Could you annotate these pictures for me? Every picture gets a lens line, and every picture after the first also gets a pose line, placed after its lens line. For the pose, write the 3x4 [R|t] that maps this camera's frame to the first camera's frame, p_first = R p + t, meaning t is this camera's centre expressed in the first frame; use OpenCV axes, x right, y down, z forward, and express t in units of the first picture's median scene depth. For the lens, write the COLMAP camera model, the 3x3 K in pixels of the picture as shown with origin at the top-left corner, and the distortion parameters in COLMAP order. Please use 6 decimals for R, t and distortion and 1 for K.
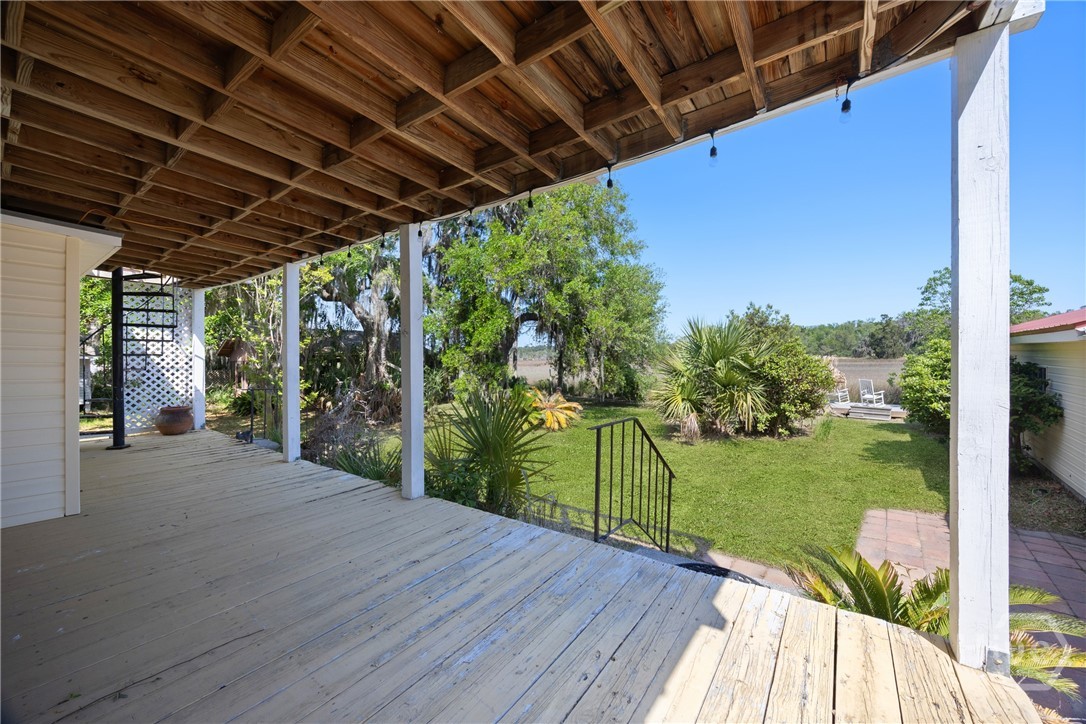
lens RADIAL K [[436.2, 0, 546.9], [0, 436.2, 361.3], [0, 0, 1]] dist [-0.000213, -0.000085]
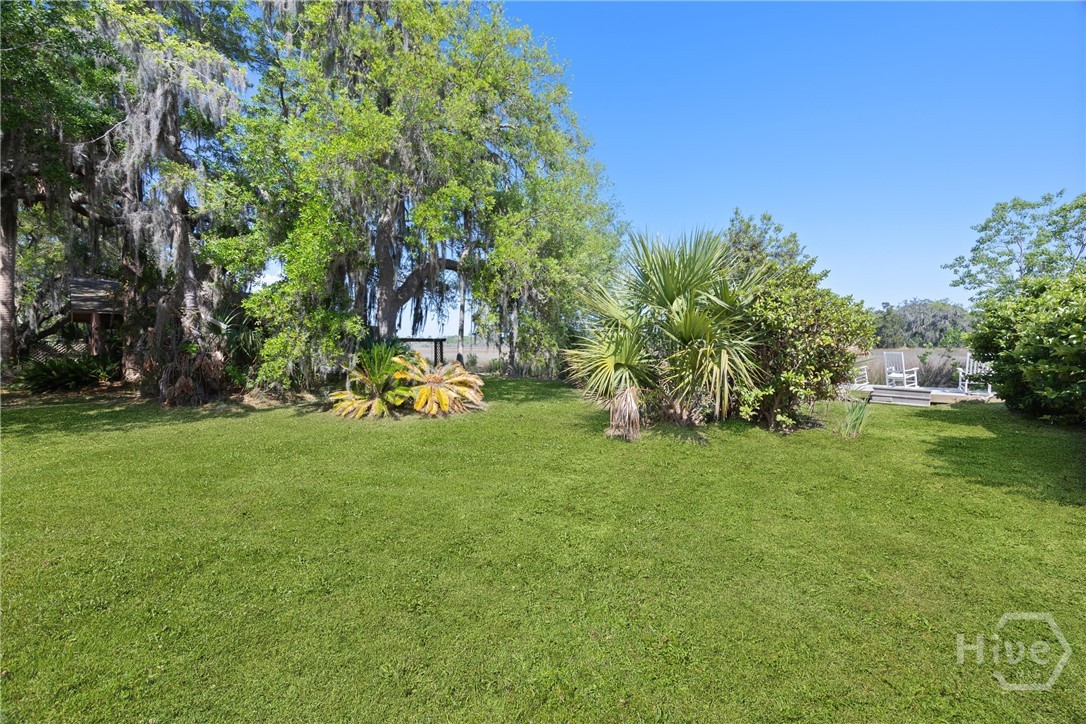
lens RADIAL K [[436.1, 0, 543.0], [0, 436.1, 362.0], [0, 0, 1]] dist [0.002561, 0.000005]
pose [[0.999960, 0.008928, 0.000236, 0.203080], [-0.008931, 0.999582, 0.027488, 0.065541], [0.000009, -0.027489, 0.999622, 0.388924]]
